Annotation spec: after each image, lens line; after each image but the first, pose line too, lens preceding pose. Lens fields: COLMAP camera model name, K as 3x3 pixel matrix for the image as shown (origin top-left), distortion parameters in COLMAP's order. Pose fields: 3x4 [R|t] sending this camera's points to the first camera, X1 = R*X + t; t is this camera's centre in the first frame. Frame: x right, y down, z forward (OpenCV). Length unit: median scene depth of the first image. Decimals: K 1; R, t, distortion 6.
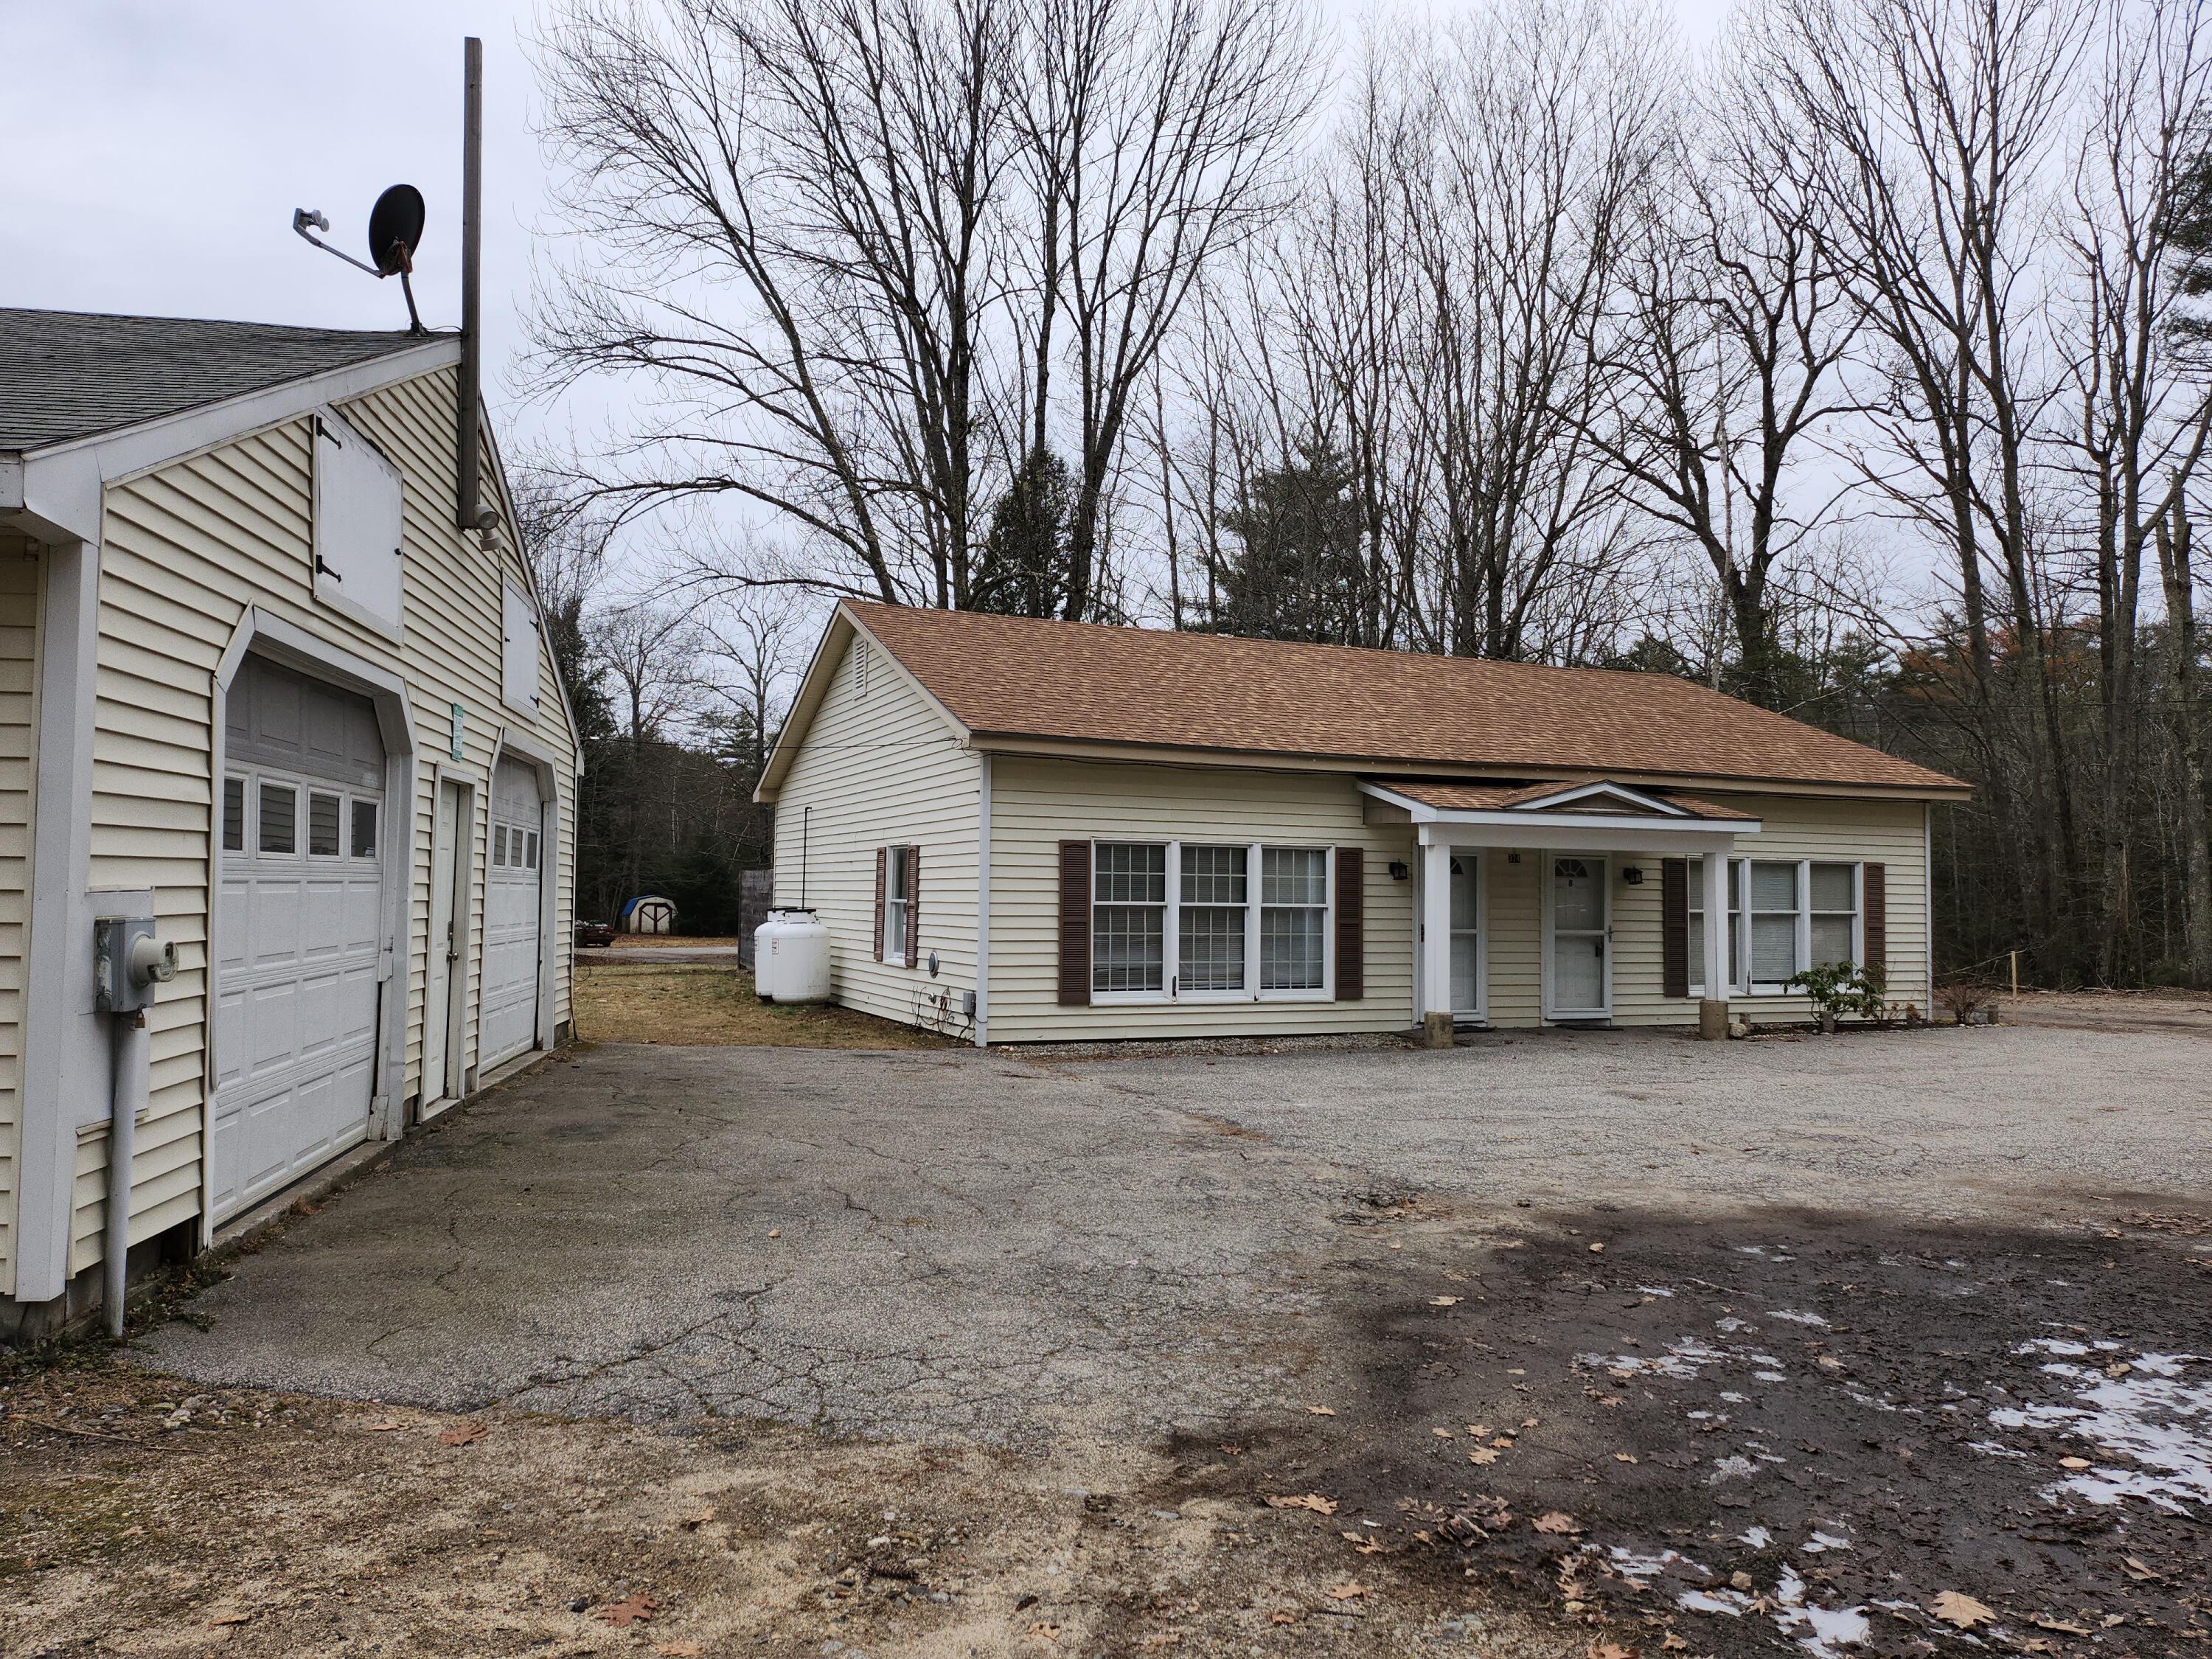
lens RADIAL K [[1568.6, 0, 1110.7], [0, 1568.6, 831.2], [0, 0, 1]] dist [-0.009448, -0.004336]
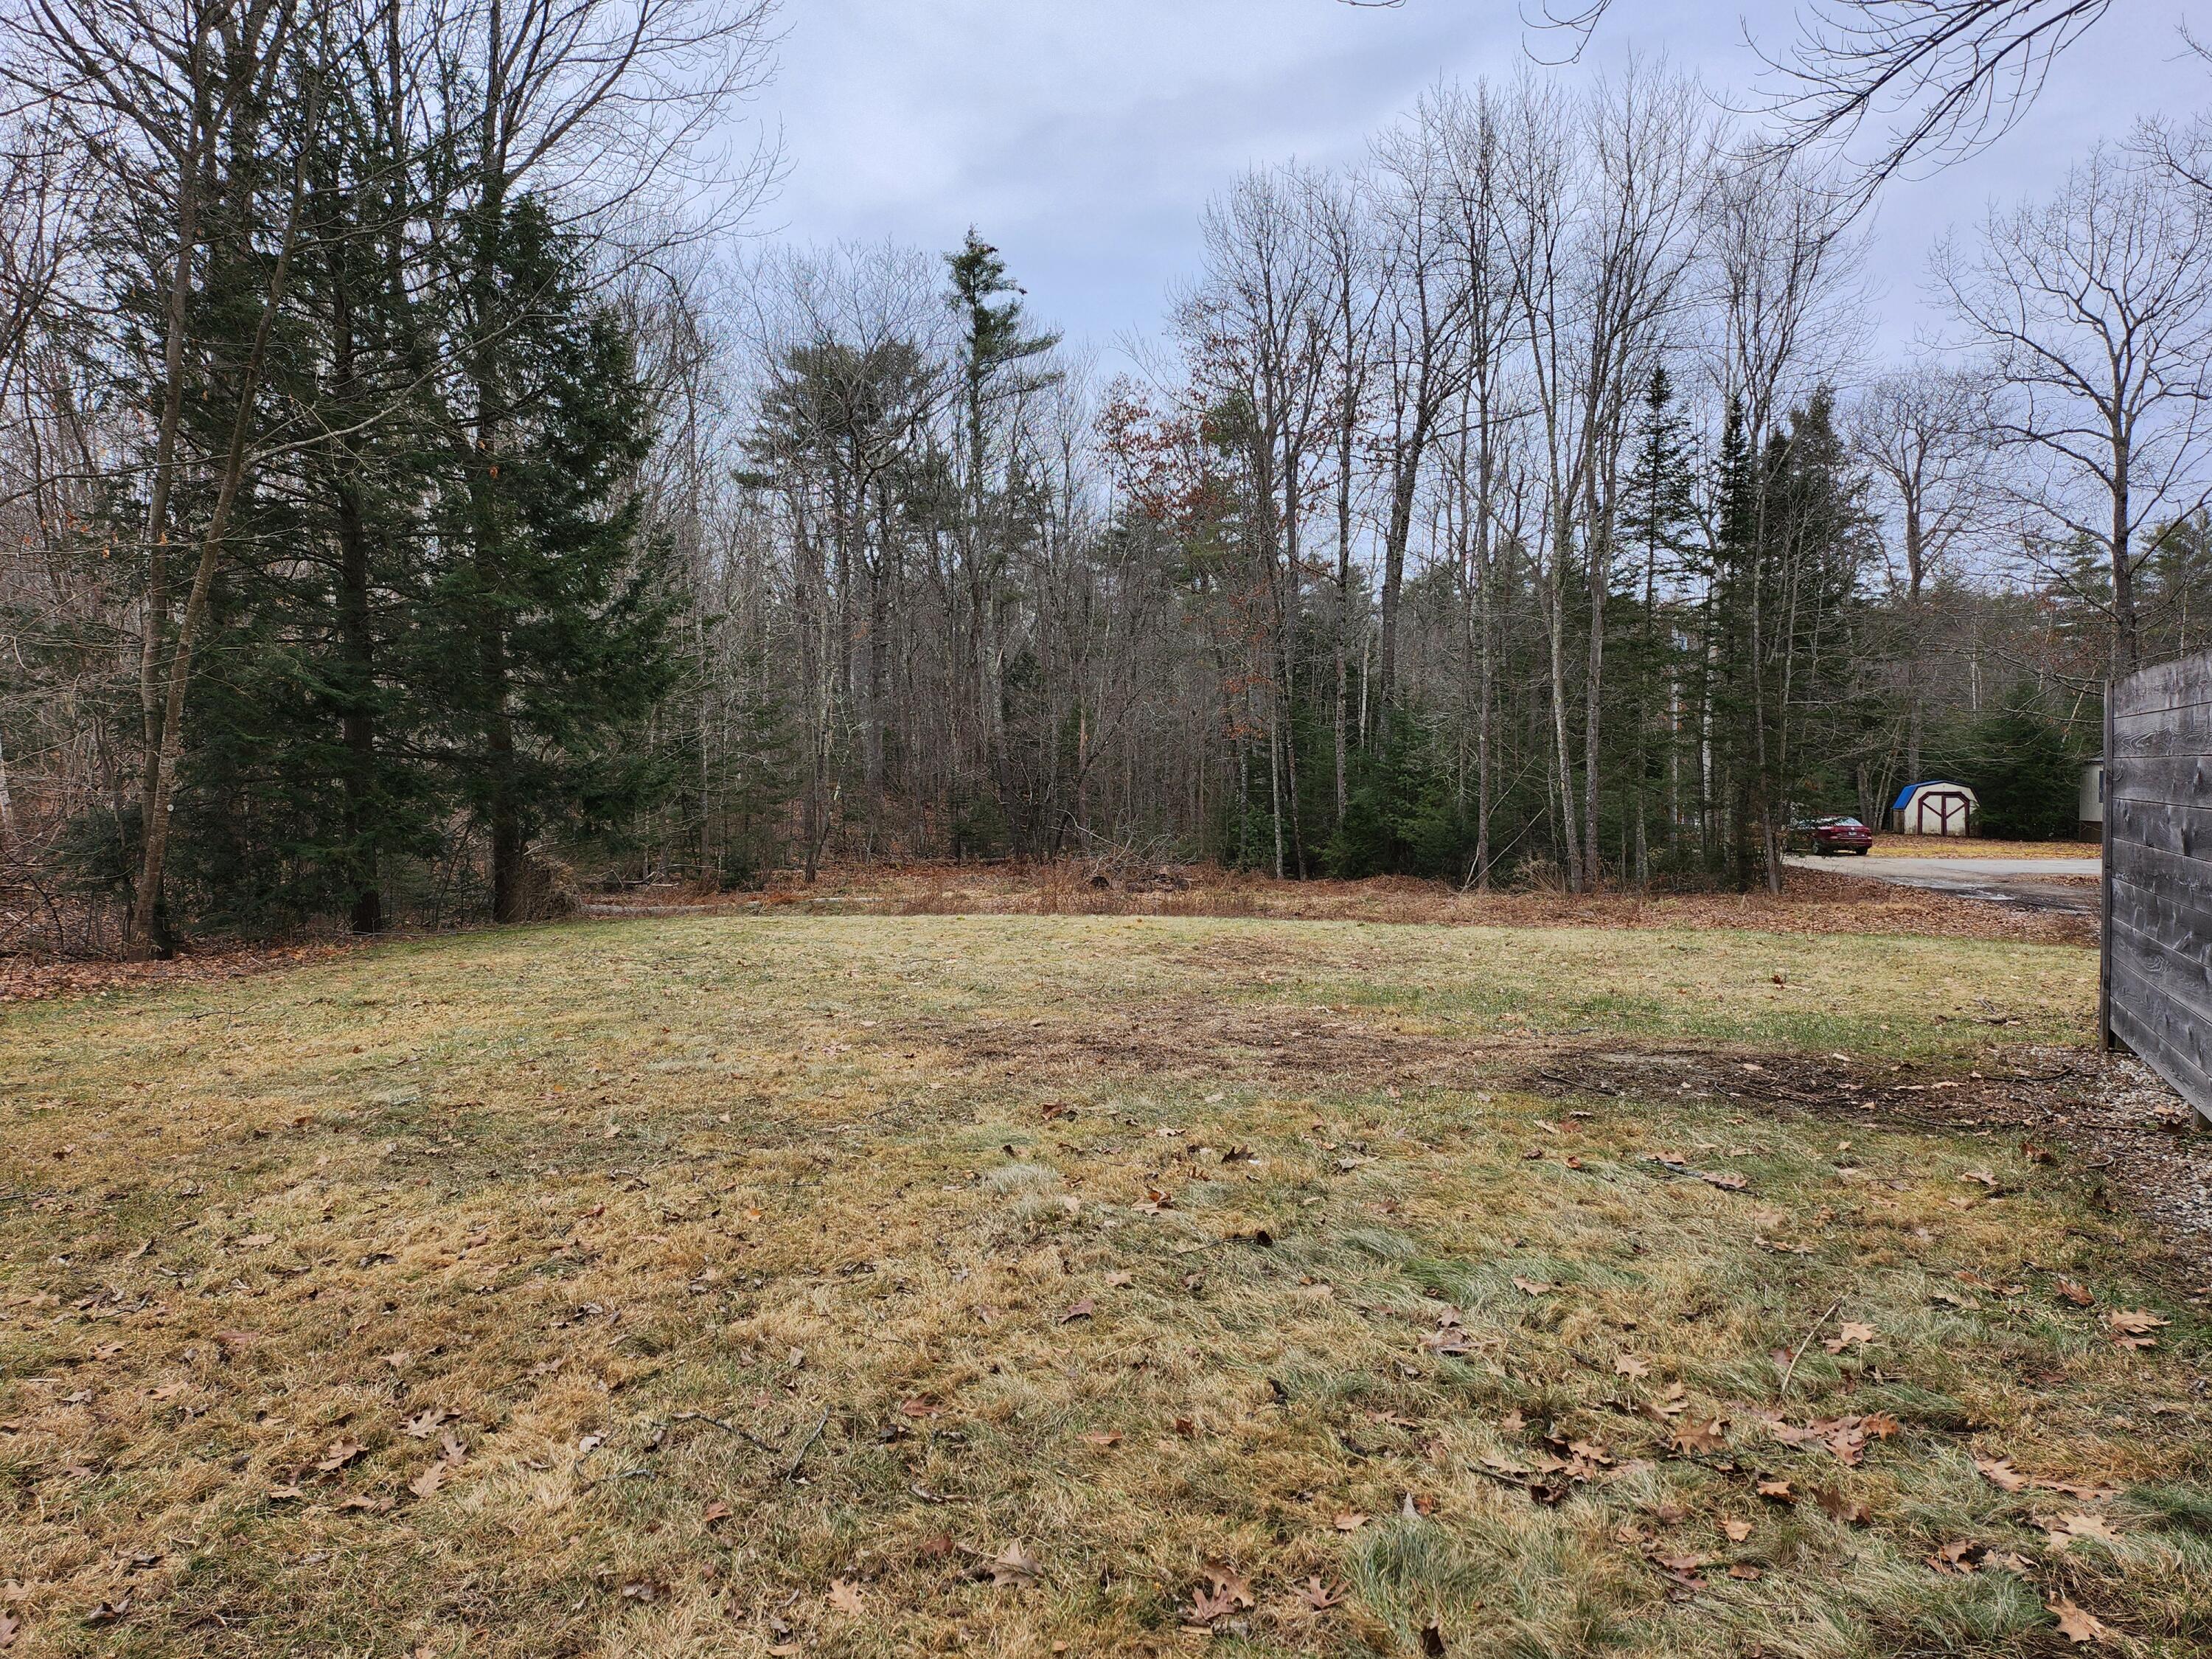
lens RADIAL K [[1568.6, 0, 1114.4], [0, 1568.6, 830.6], [0, 0, 1]] dist [-0.009448, -0.004336]
pose [[0.710063, 0.010440, -0.704061, -0.061517], [0.036808, 0.997973, 0.051920, 0.013162], [0.703175, -0.062781, 0.708239, 0.244370]]
